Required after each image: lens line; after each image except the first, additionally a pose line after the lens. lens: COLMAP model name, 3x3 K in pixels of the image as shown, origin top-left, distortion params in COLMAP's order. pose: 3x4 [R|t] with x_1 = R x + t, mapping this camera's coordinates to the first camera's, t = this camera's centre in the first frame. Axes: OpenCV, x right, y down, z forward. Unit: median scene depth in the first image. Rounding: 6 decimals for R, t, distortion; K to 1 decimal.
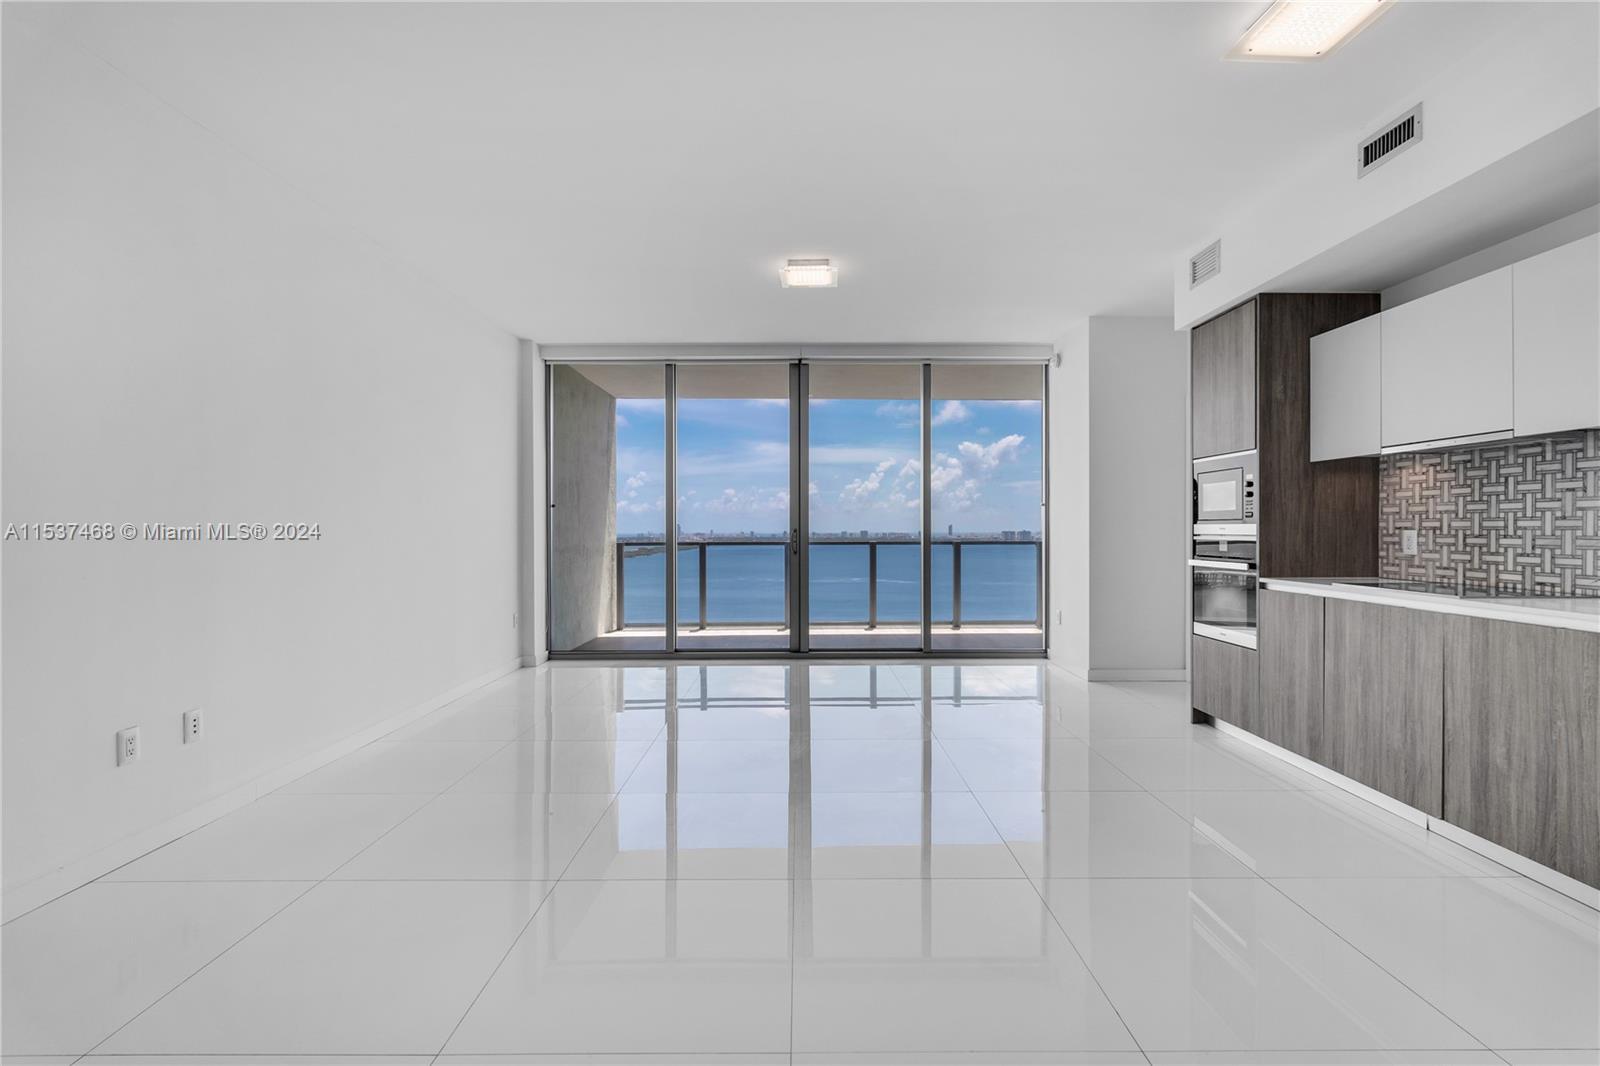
lens RADIAL K [[716.2, 0, 798.4], [0, 716.2, 526.4], [0, 0, 1]] dist [0.001947, -0.000871]
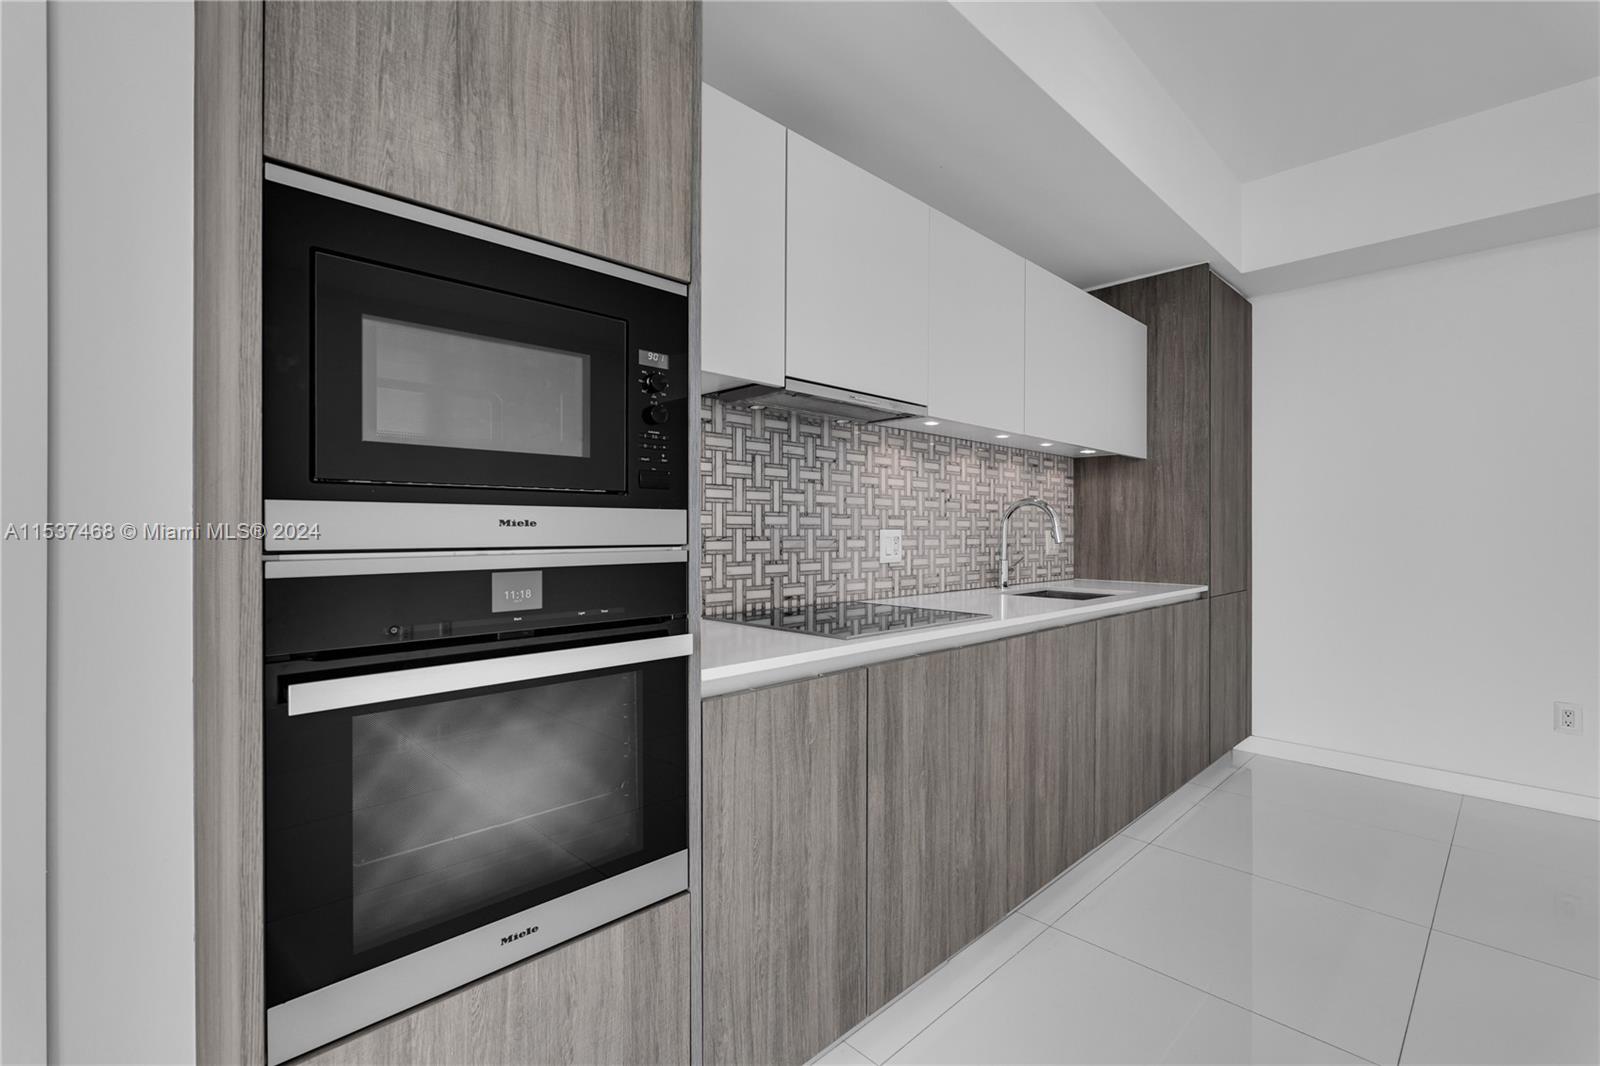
lens RADIAL K [[716.2, 0, 799.1], [0, 716.2, 529.1], [0, 0, 1]] dist [0.001947, -0.000871]
pose [[-0.697635, -0.001137, 0.716452, 0.374477], [-0.004472, 0.999986, -0.002767, 0.005654], [-0.716439, -0.005134, -0.697631, 1.228354]]
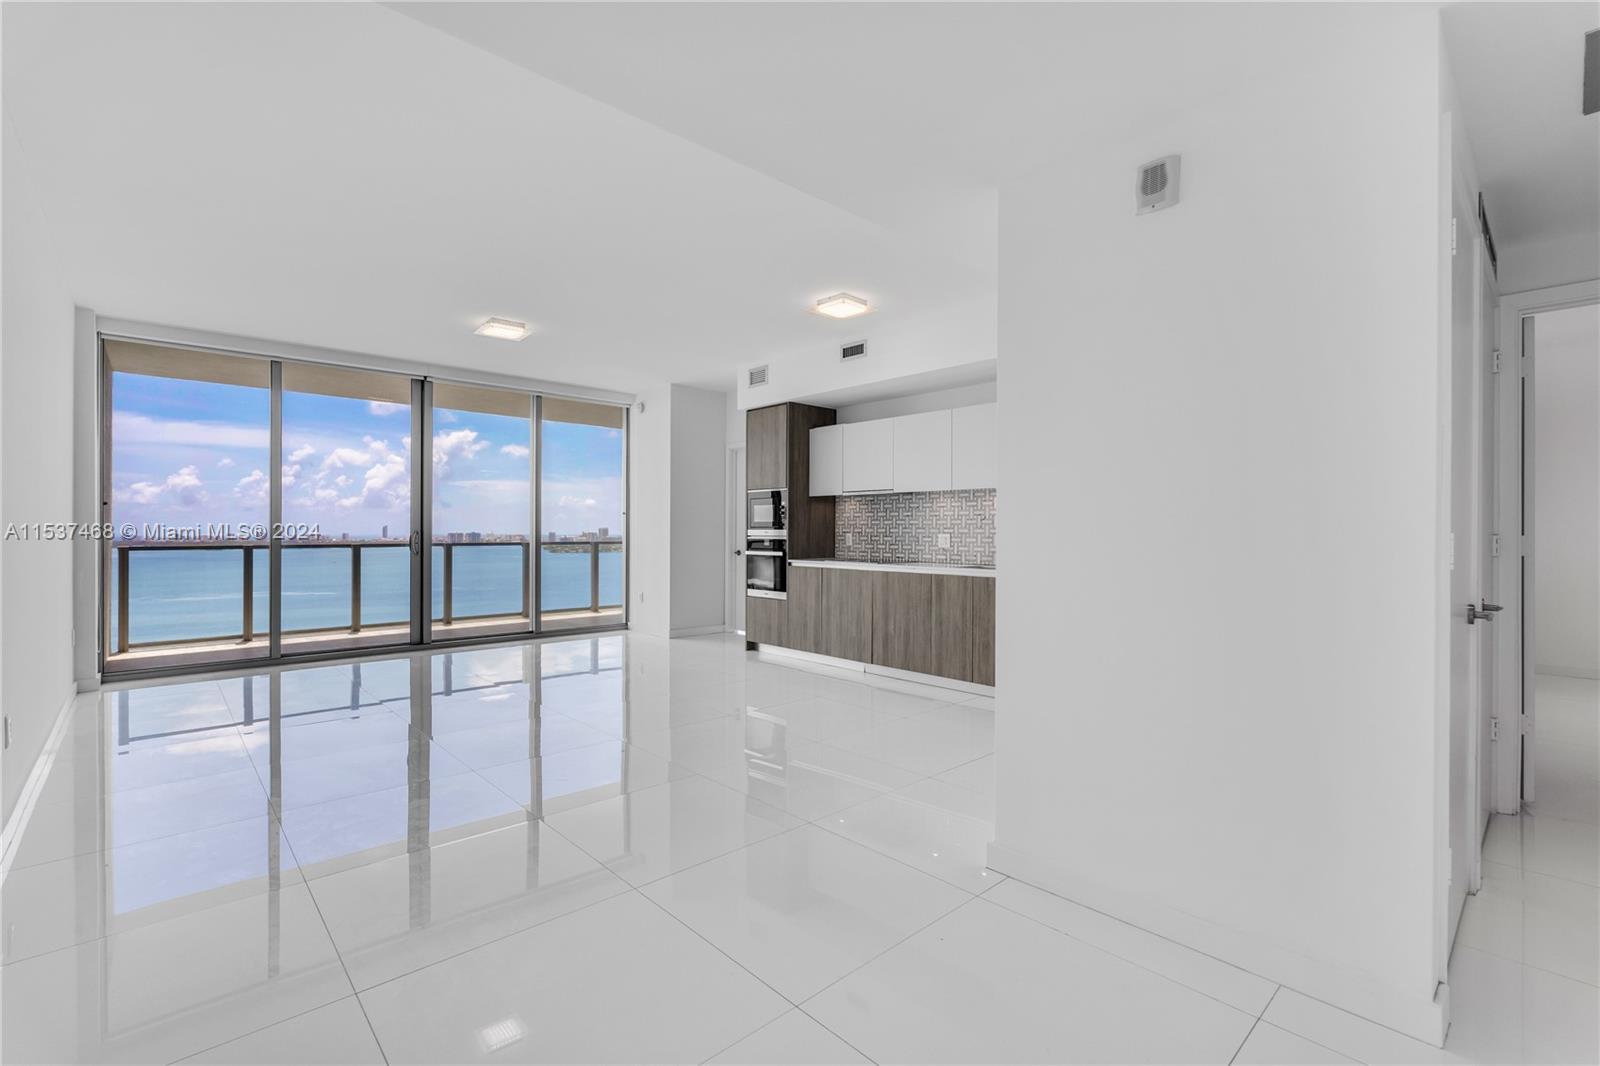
lens RADIAL K [[716.2, 0, 815.1], [0, 716.2, 526.3], [0, 0, 1]] dist [0.001947, -0.000871]
pose [[0.729775, 0.007252, 0.683649, -0.547851], [-0.005280, 0.999974, -0.004972, -0.003509], [-0.683667, 0.000018, 0.729794, -0.365143]]
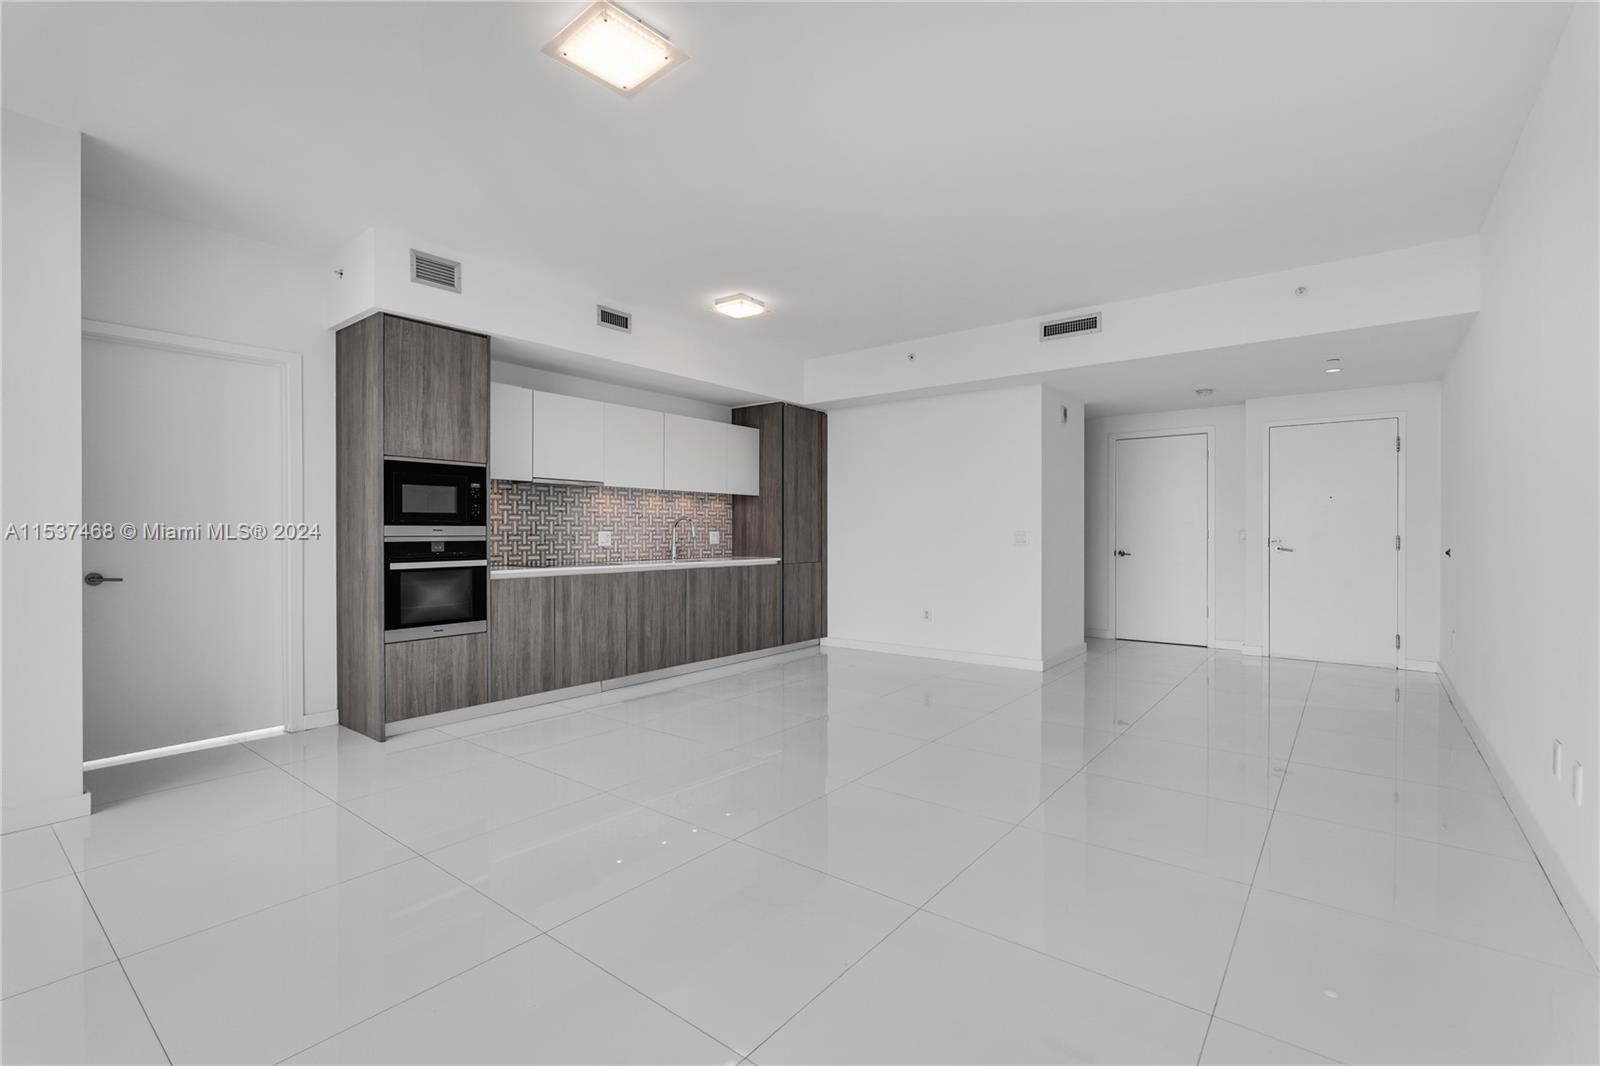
lens RADIAL K [[716.2, 0, 800.9], [0, 716.2, 530.3], [0, 0, 1]] dist [0.001947, -0.000871]
pose [[-0.785945, 0.001665, 0.618294, -0.528744], [-0.000908, 0.999992, -0.003847, 0.007417], [-0.618296, -0.003585, -0.785937, 1.660870]]
